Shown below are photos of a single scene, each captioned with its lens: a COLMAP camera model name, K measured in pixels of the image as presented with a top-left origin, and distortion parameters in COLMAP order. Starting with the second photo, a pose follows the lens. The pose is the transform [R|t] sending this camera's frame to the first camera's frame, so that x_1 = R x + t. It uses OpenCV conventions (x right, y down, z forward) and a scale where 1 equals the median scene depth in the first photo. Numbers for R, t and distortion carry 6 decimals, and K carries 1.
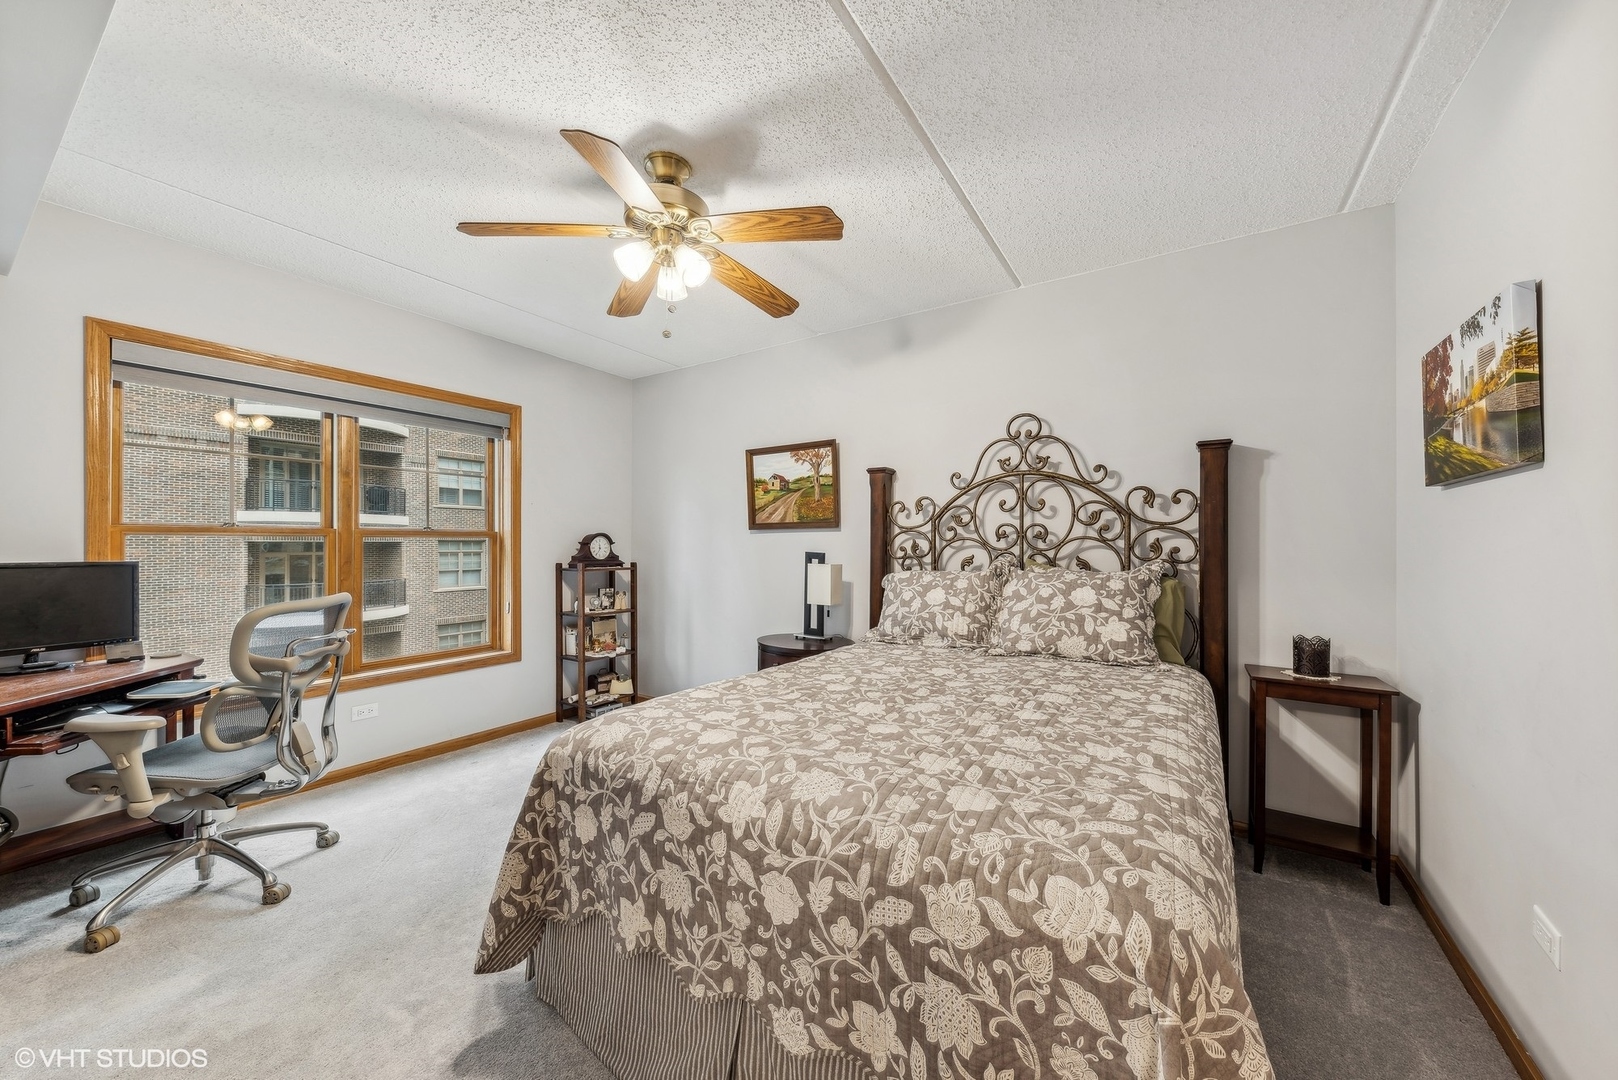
lens RADIAL K [[585.3, 0, 797.8], [0, 585.3, 545.3], [0, 0, 1]] dist [0.020315, 0.000002]
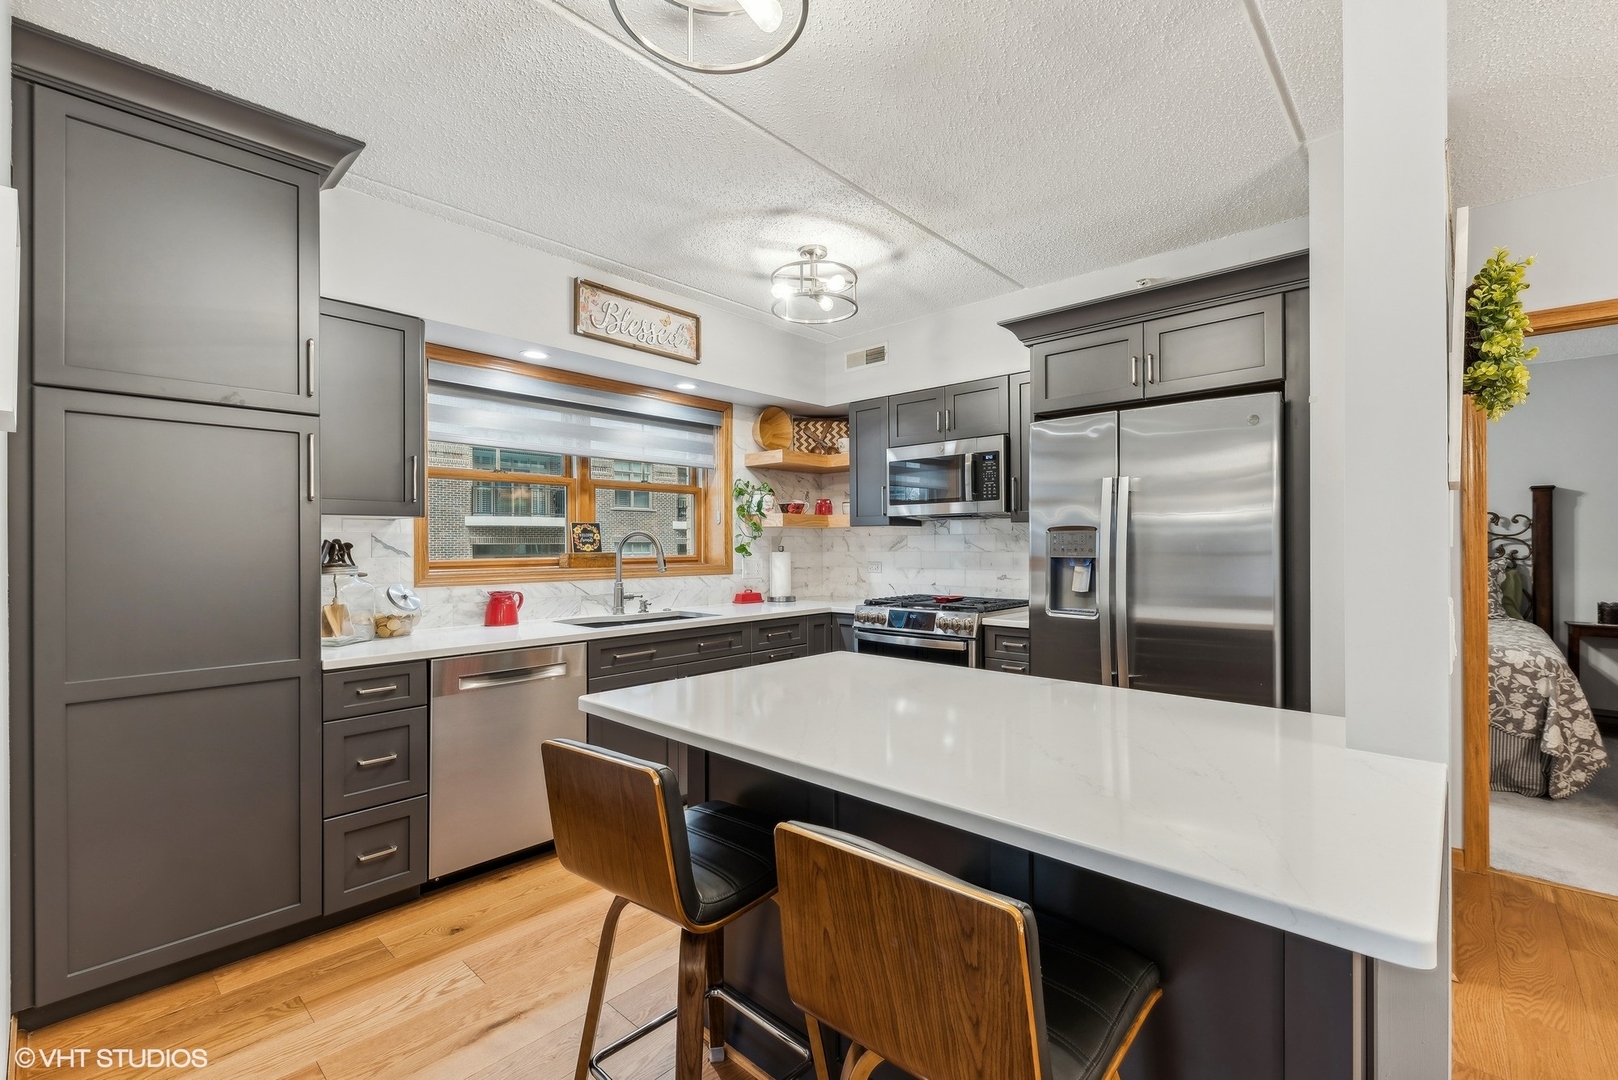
lens RADIAL K [[708.9, 0, 792.8], [0, 708.9, 542.9], [0, 0, 1]] dist [0.009116, -0.001434]
pose [[0.987456, -0.000134, -0.157897, -1.049006], [-0.000955, 0.999976, -0.006823, -0.001310], [0.157894, 0.006888, 0.987432, -1.301114]]
